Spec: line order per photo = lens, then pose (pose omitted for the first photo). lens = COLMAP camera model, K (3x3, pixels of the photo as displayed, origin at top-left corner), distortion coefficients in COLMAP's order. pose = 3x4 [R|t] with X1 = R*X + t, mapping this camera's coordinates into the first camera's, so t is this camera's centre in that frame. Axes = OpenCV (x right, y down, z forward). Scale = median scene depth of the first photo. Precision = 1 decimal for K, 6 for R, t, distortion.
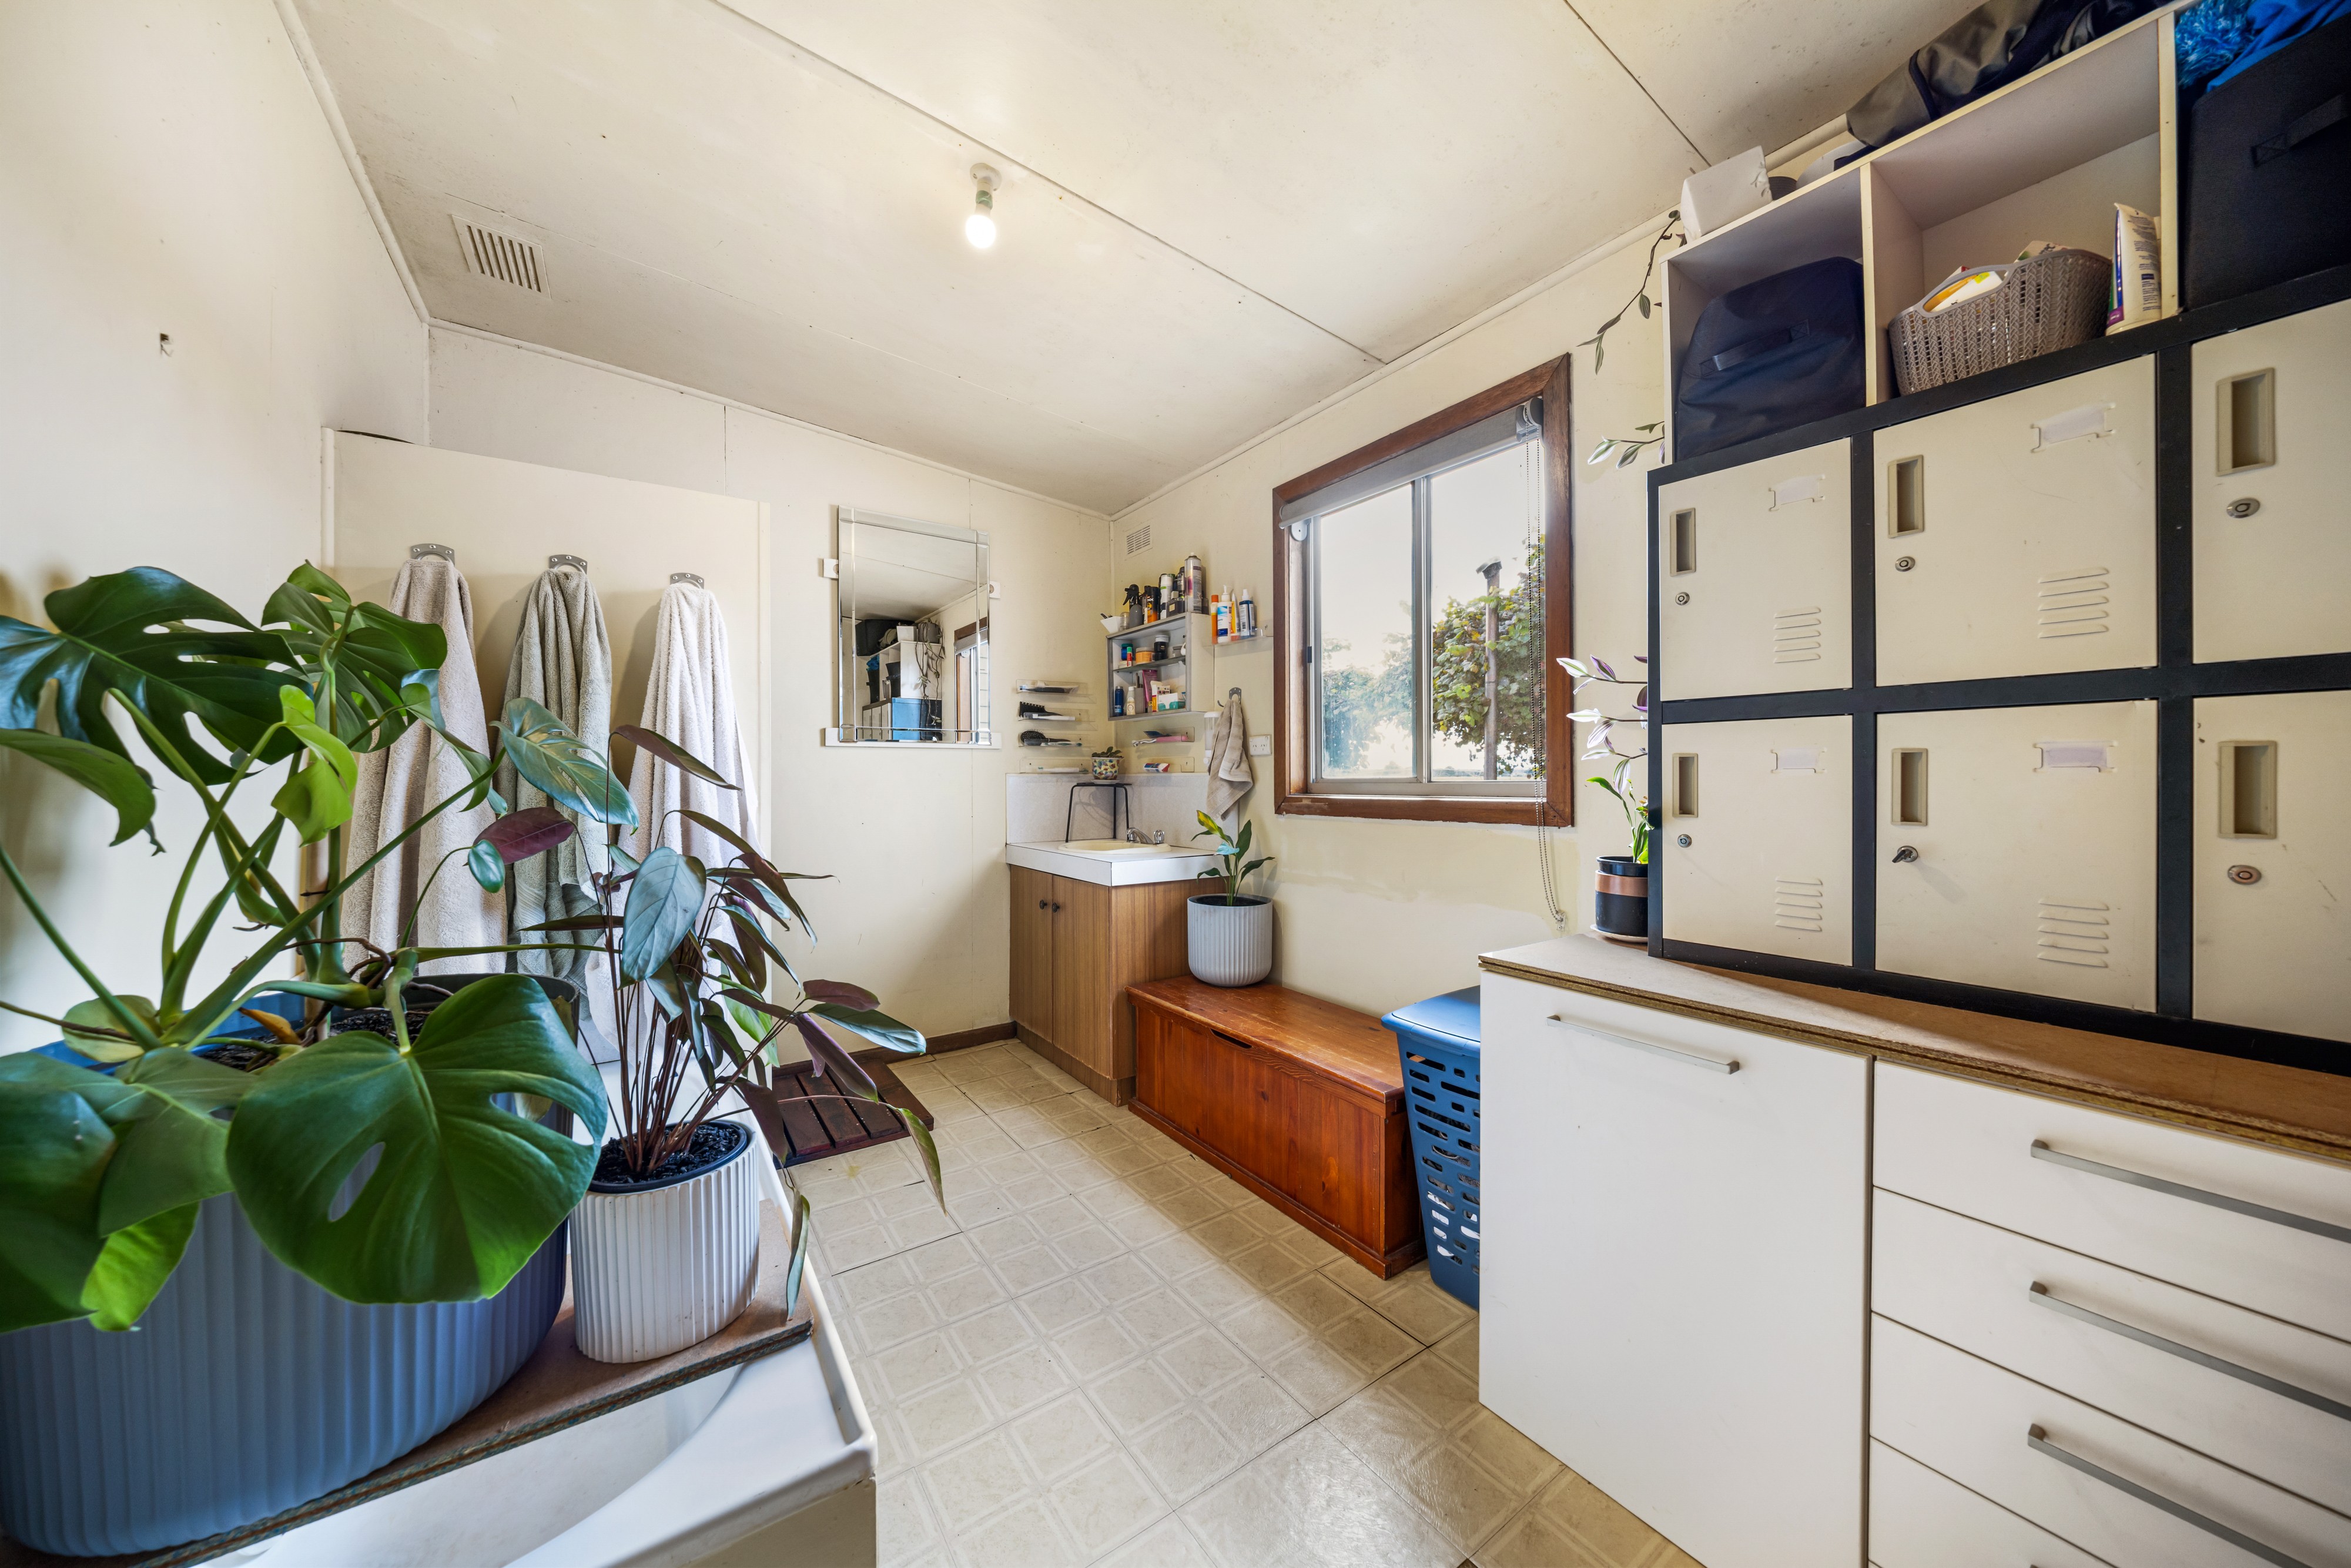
lens RADIAL K [[774.6, 0, 1176.5], [0, 774.6, 777.9], [0, 0, 1]] dist [-0.002091, -0.000135]
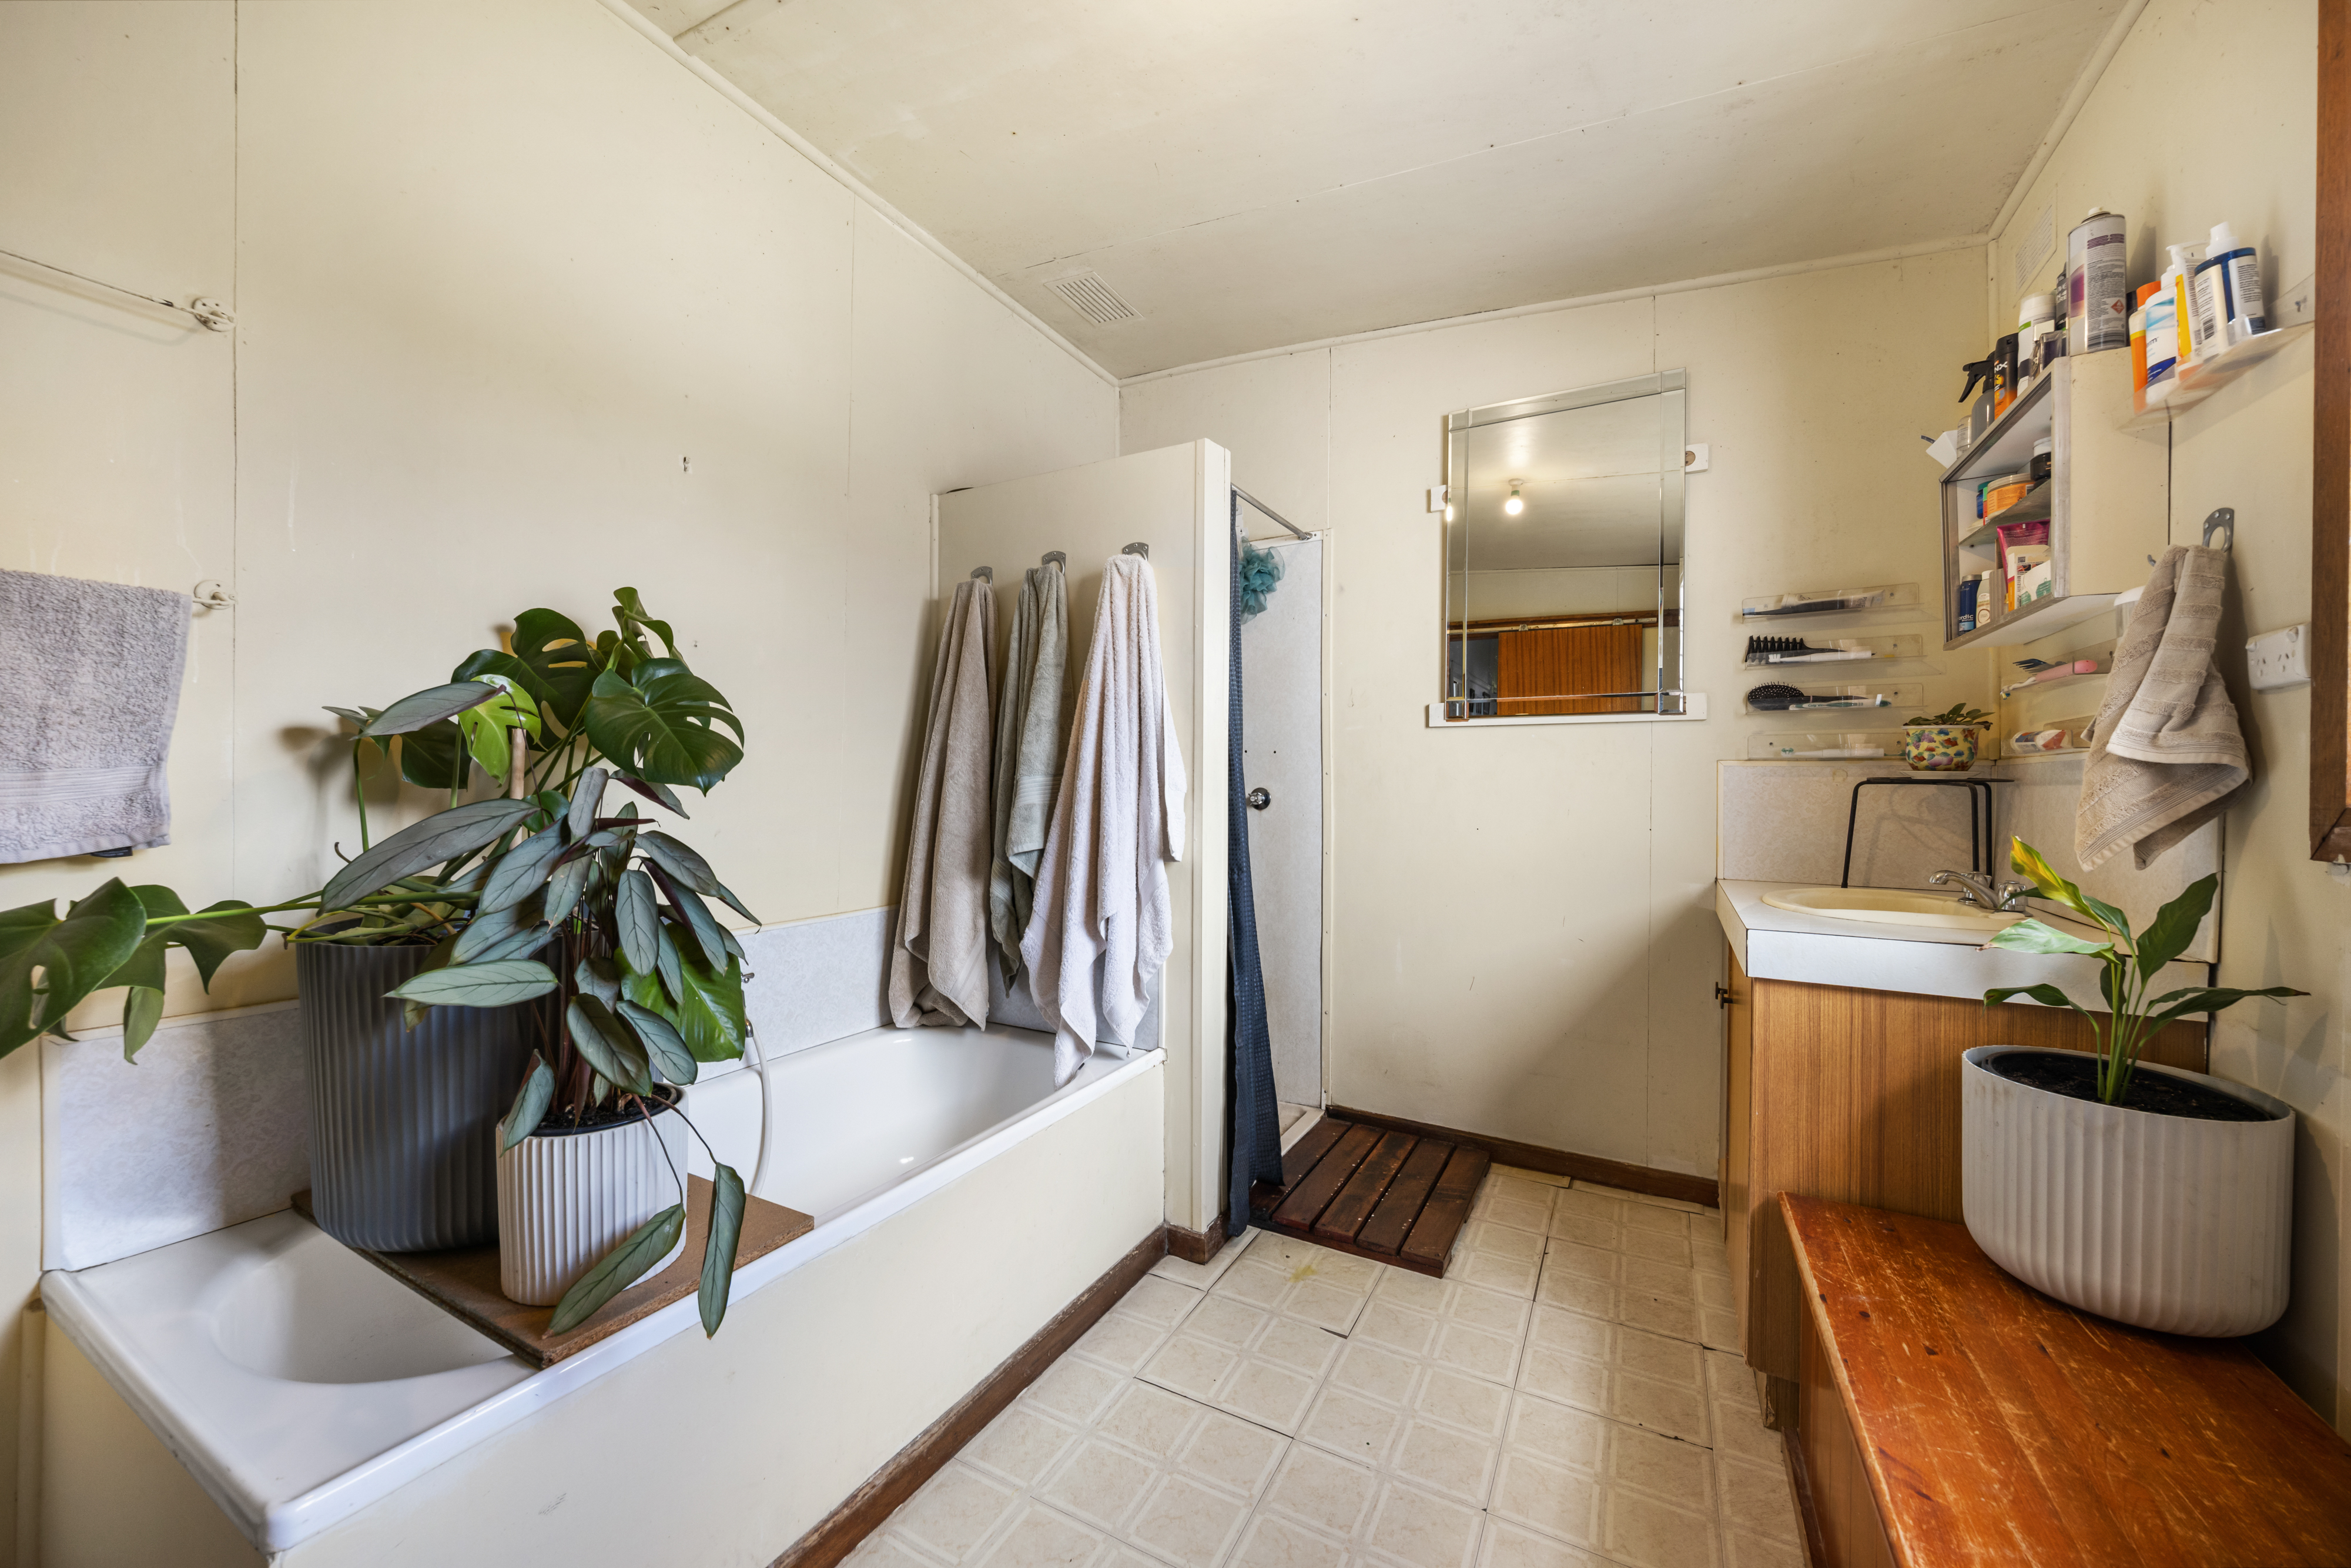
lens RADIAL K [[875.2, 0, 1177.8], [0, 875.2, 788.8], [0, 0, 1]] dist [-0.002506, -0.000393]
pose [[0.445936, 0.011381, -0.894992, 0.224137], [-0.009426, 0.999923, 0.008018, 0.016611], [0.895015, 0.004861, 0.446009, 0.376146]]
